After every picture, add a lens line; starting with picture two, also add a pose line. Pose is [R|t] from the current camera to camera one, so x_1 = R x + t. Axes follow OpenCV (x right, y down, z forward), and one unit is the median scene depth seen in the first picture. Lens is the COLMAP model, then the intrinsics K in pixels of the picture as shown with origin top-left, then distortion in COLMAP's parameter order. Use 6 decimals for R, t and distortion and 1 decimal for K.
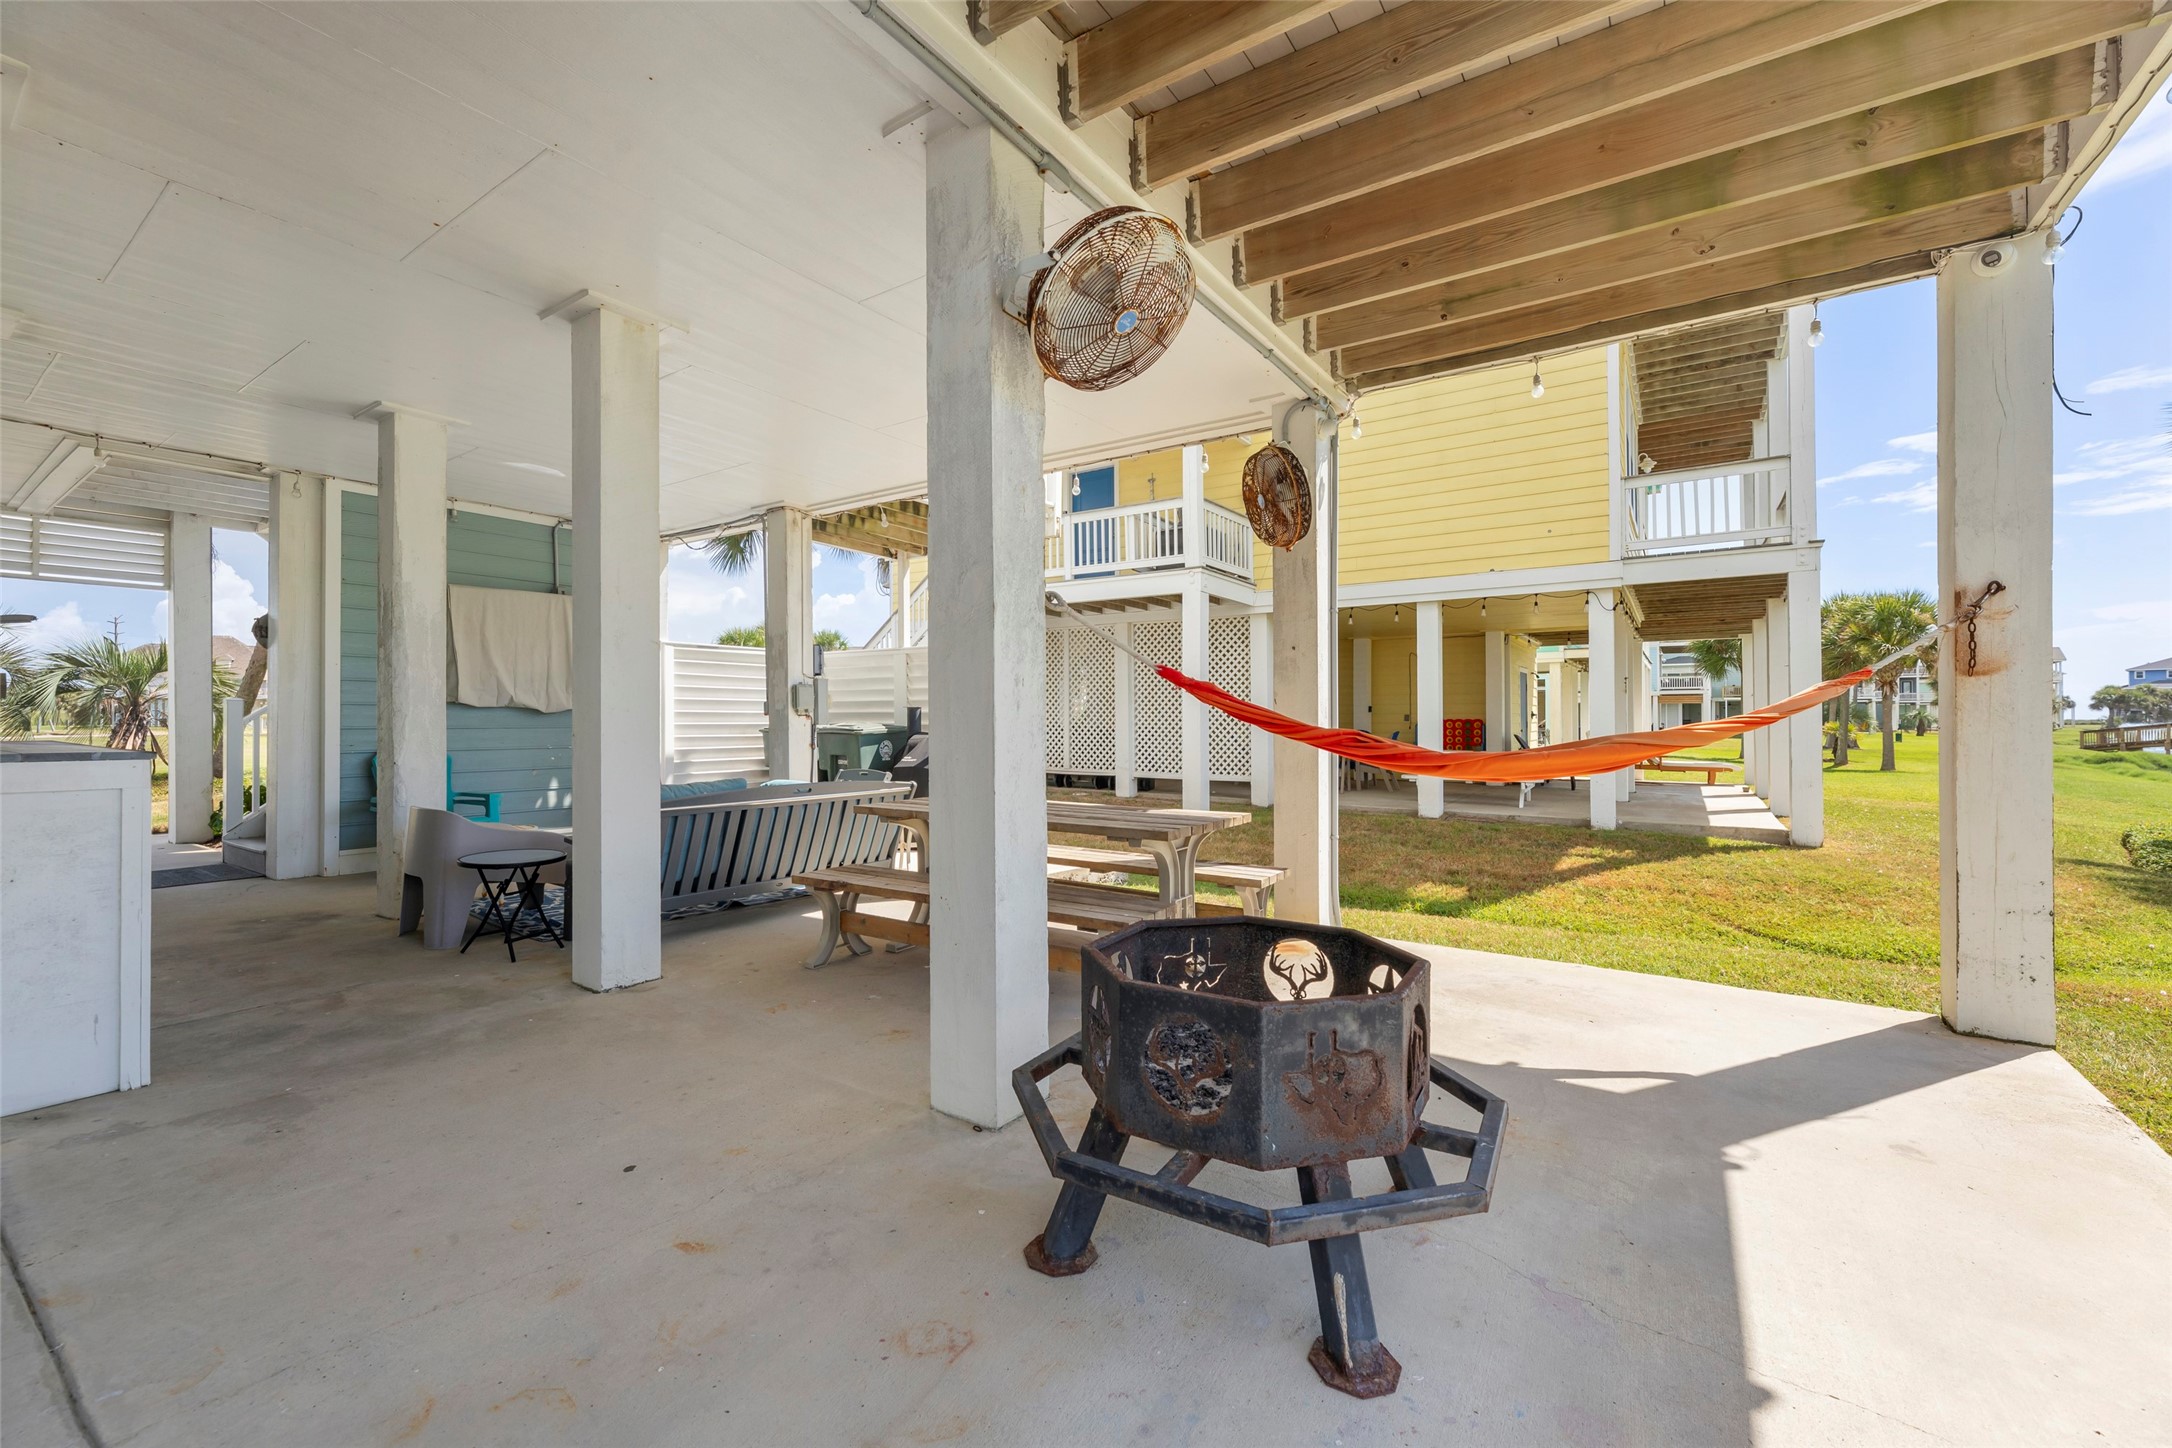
lens RADIAL K [[879.8, 0, 1089.3], [0, 879.8, 717.1], [0, 0, 1]] dist [0.001087, 0.001344]
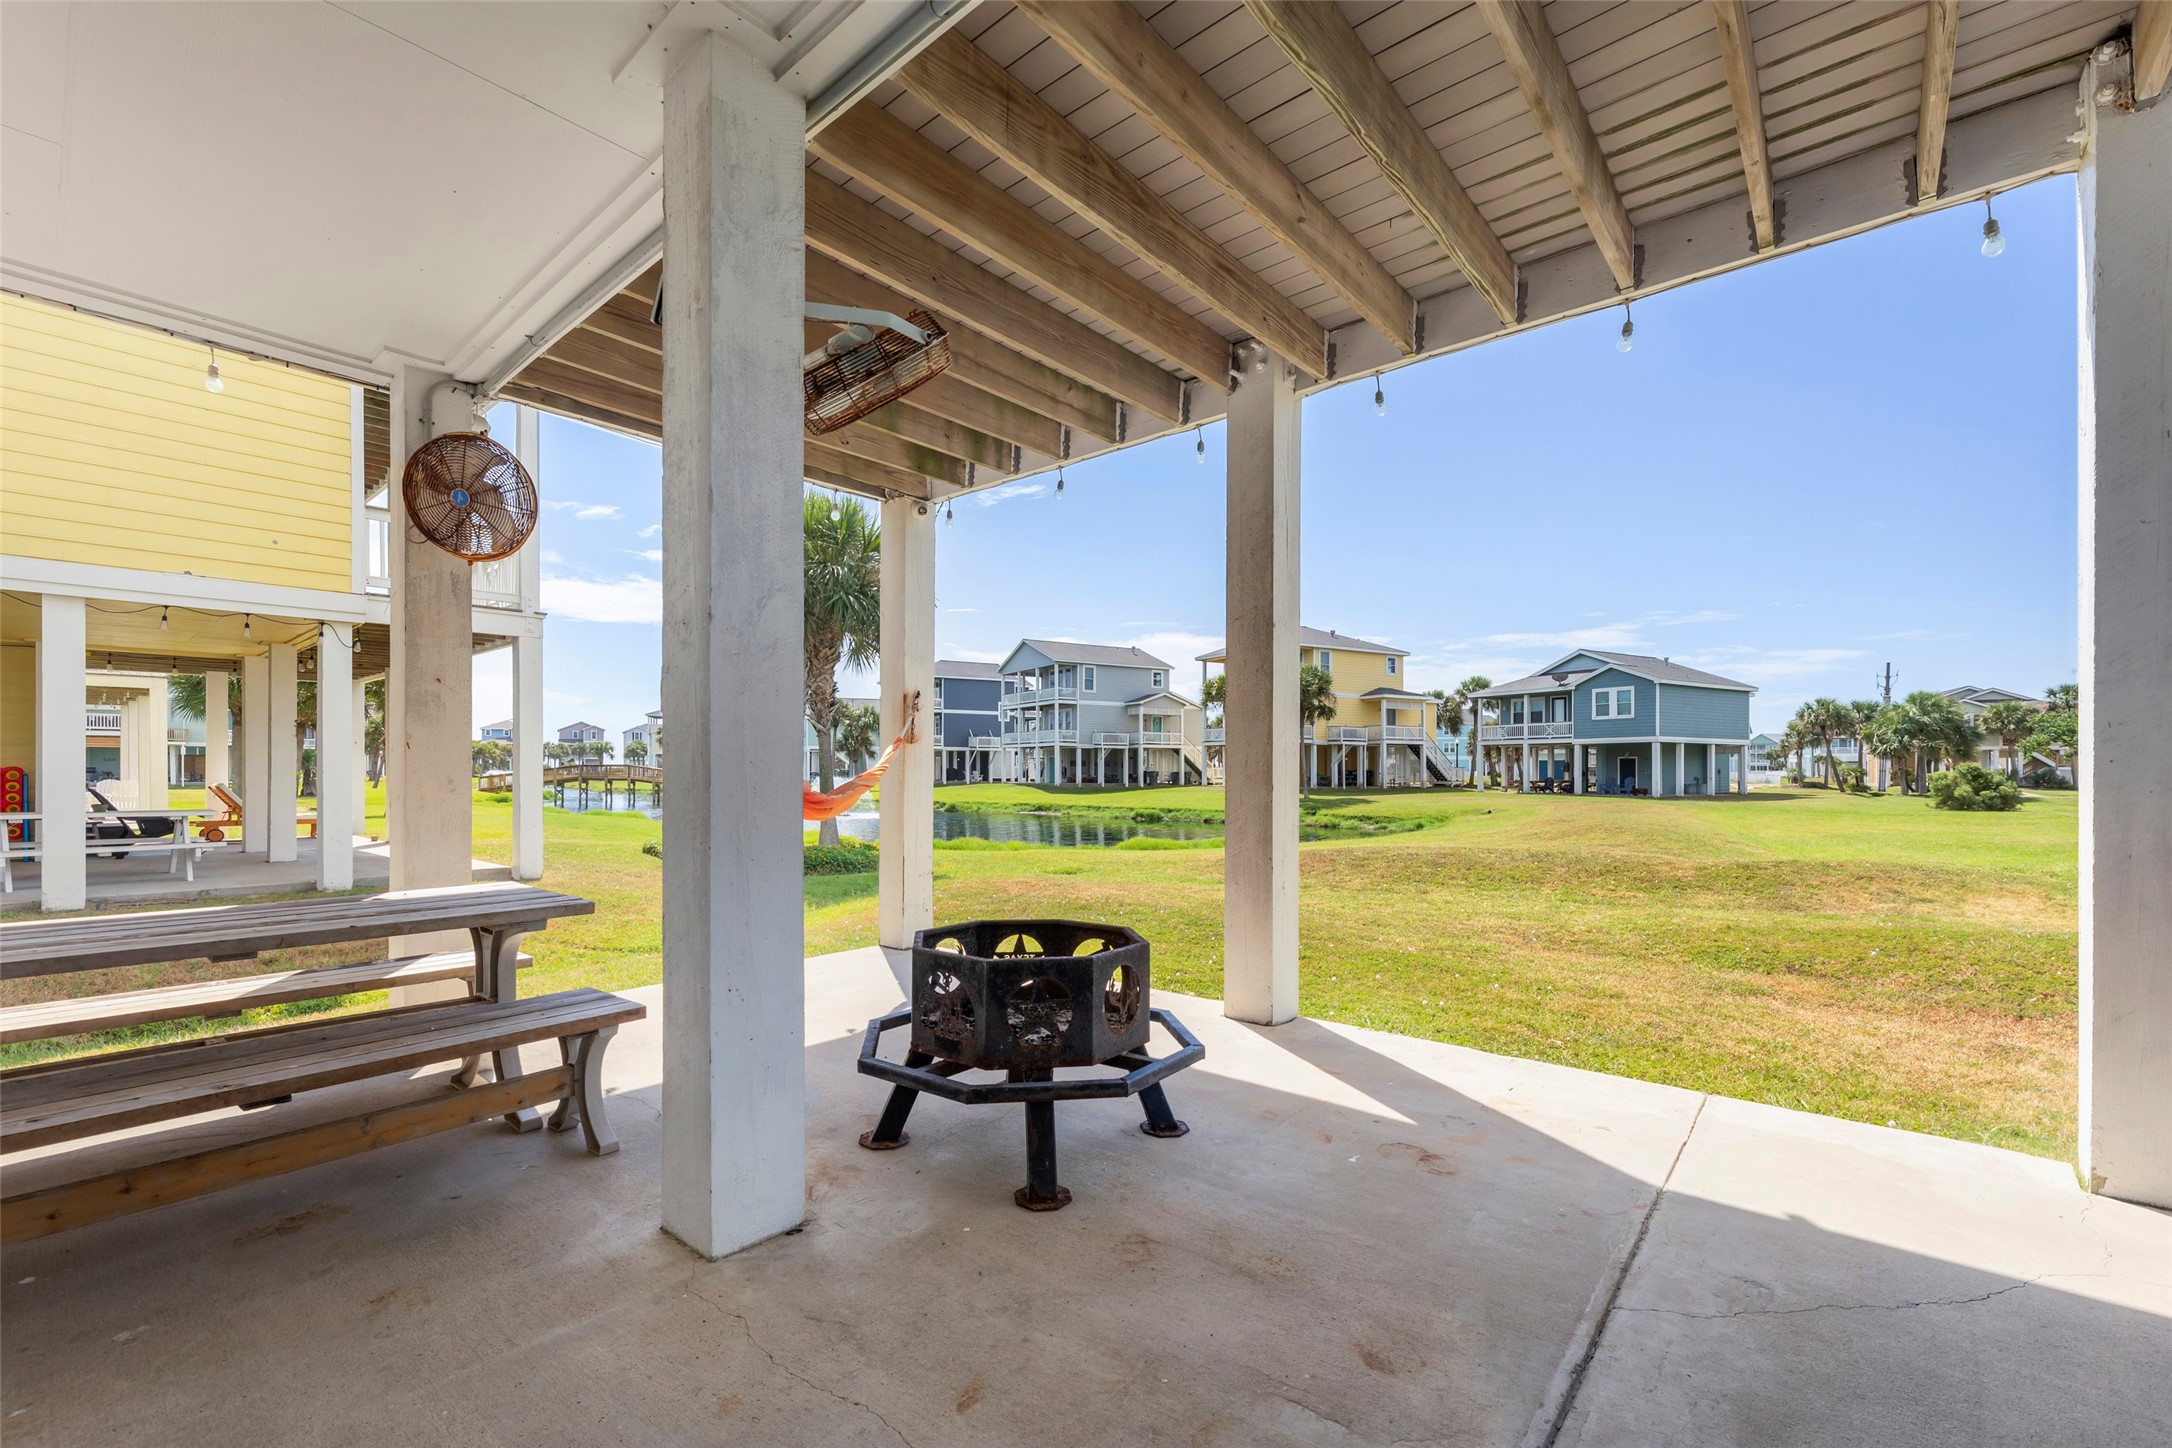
lens RADIAL K [[925.6, 0, 1055.4], [0, 925.6, 764.6], [0, 0, 1]] dist [-0.001375, 0.000162]
pose [[0.128035, 0.004793, 0.991758, -0.539660], [-0.004308, 0.999982, -0.004276, 0.000630], [-0.991760, -0.003725, 0.128053, 0.330712]]
